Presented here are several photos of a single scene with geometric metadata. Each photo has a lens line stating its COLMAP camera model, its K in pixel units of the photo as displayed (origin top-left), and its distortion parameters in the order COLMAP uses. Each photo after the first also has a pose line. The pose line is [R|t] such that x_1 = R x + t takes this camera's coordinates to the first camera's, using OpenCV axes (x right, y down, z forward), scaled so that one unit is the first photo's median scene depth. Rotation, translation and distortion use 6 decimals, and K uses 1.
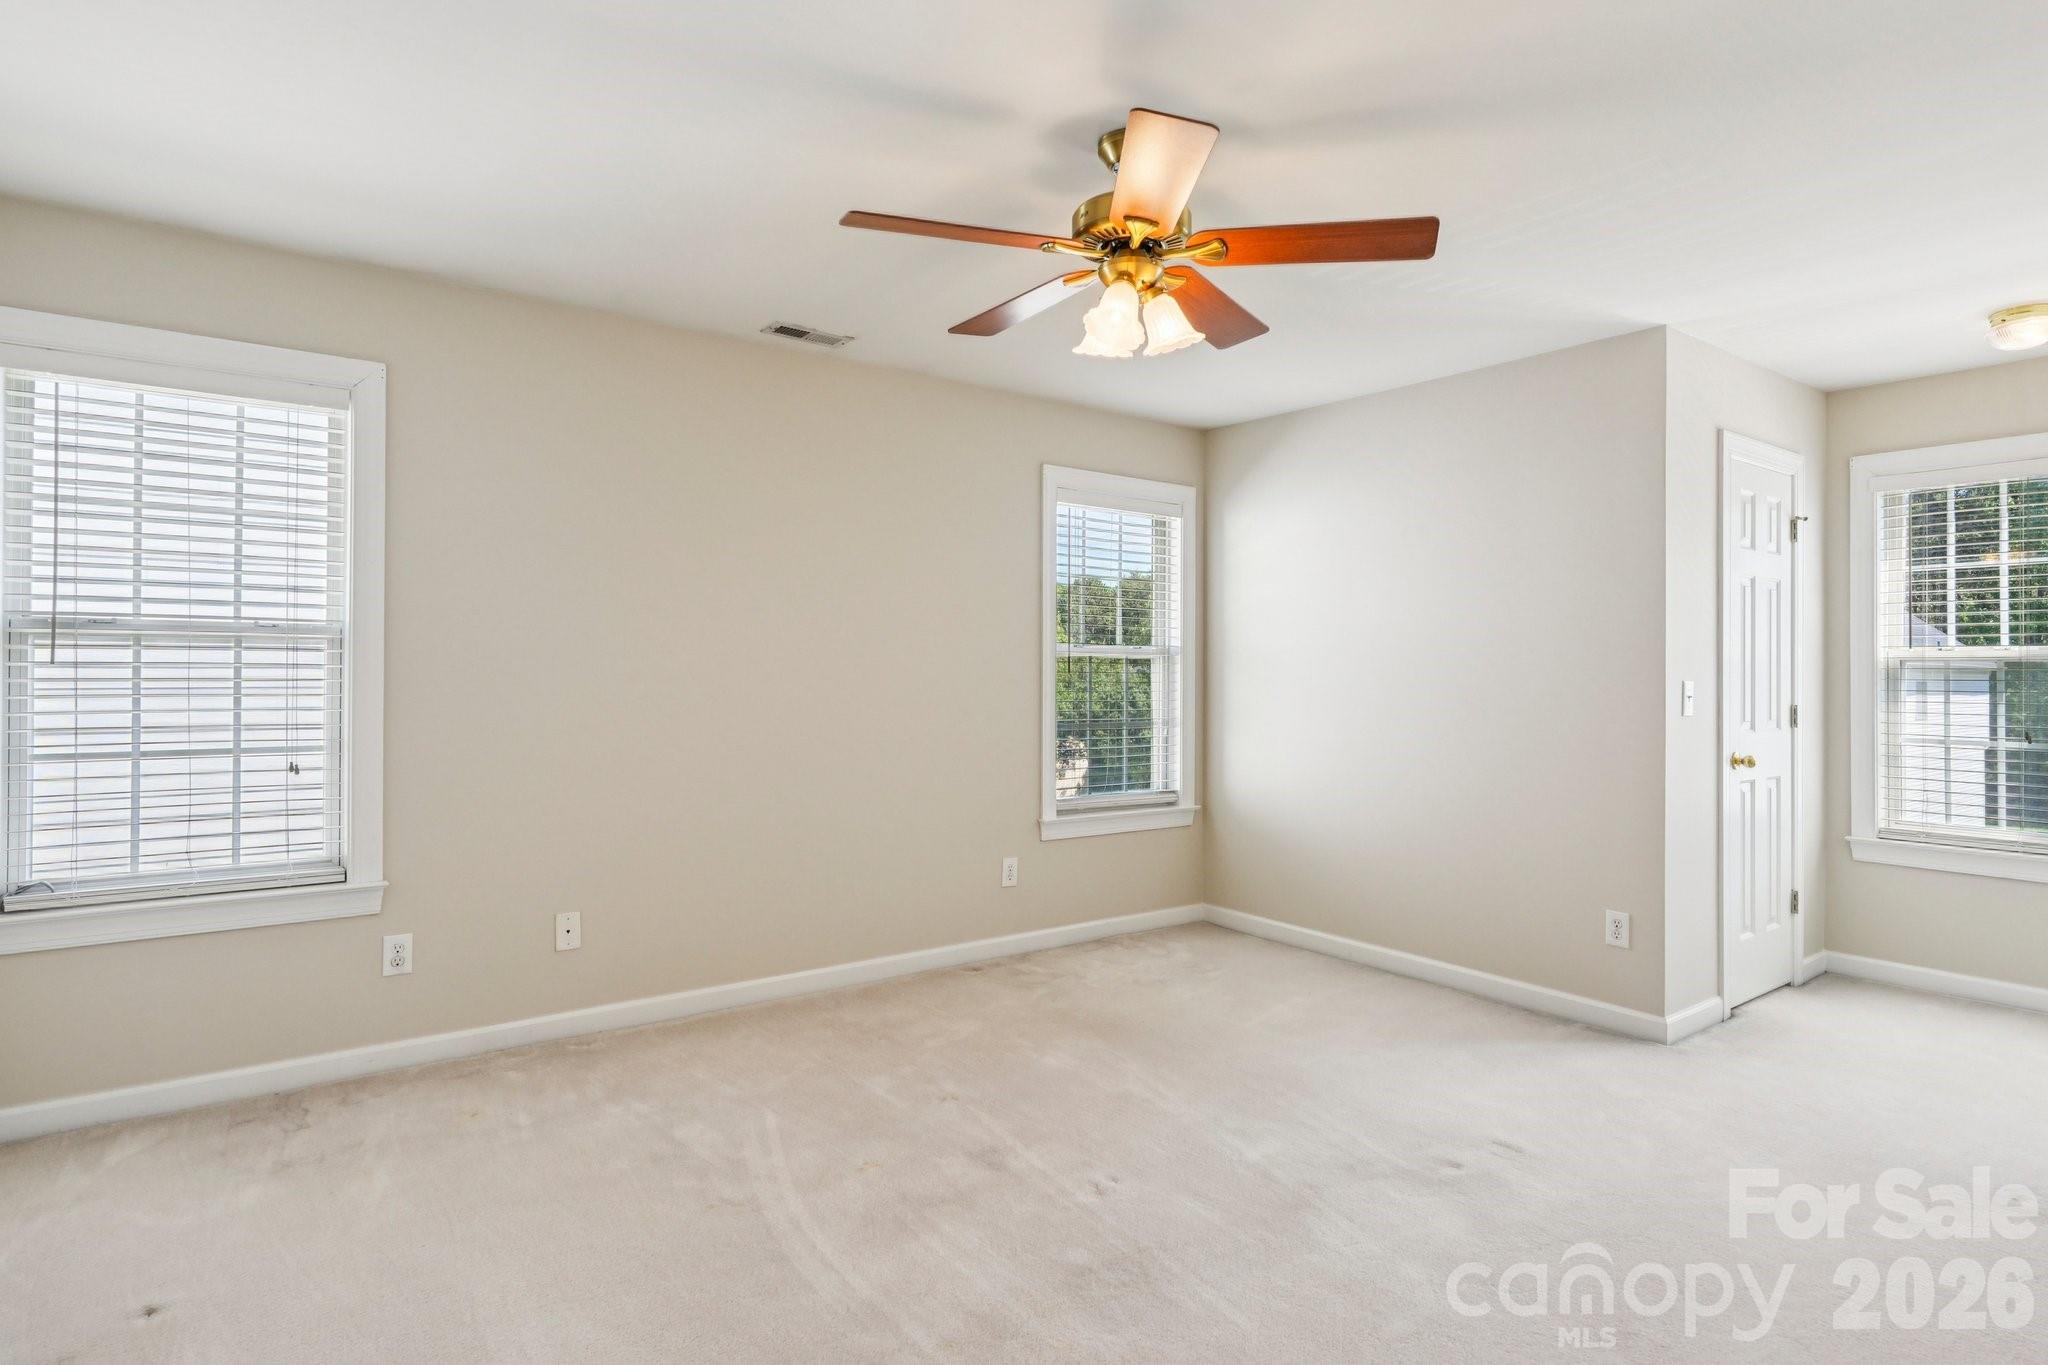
lens RADIAL K [[1079.6, 0, 1014.8], [0, 1079.6, 676.0], [0, 0, 1]] dist [0.001285, 0.000978]
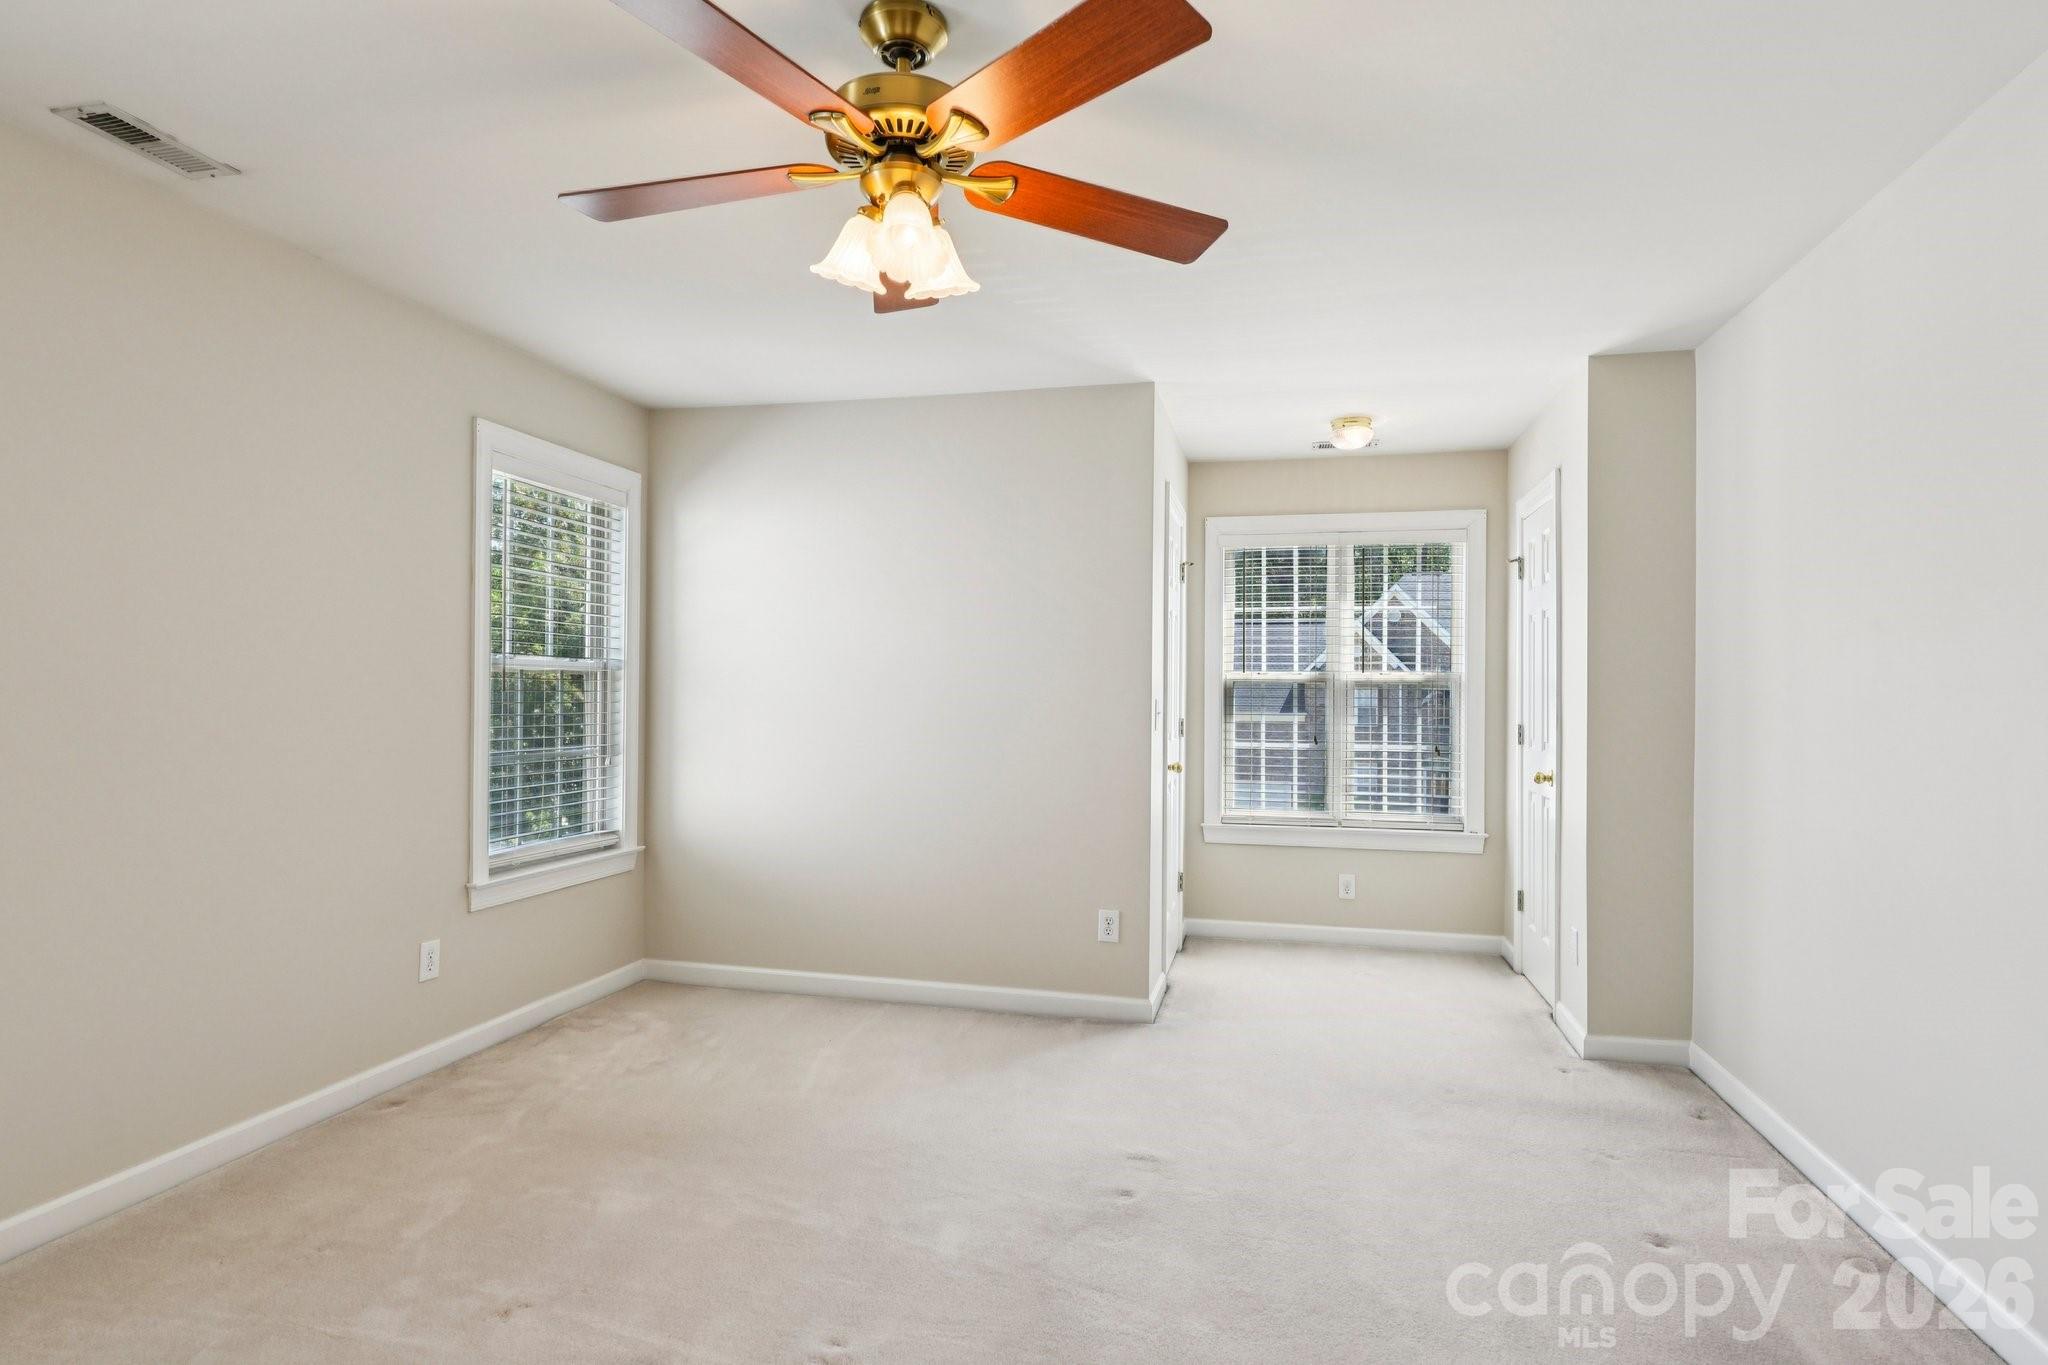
lens RADIAL K [[1079.6, 0, 1029.8], [0, 1079.6, 690.5], [0, 0, 1]] dist [0.001285, 0.000978]
pose [[0.770216, 0.000887, 0.637782, -0.171787], [0.000244, 0.999999, -0.001685, -0.002156], [-0.637783, 0.001453, 0.770215, 0.177375]]
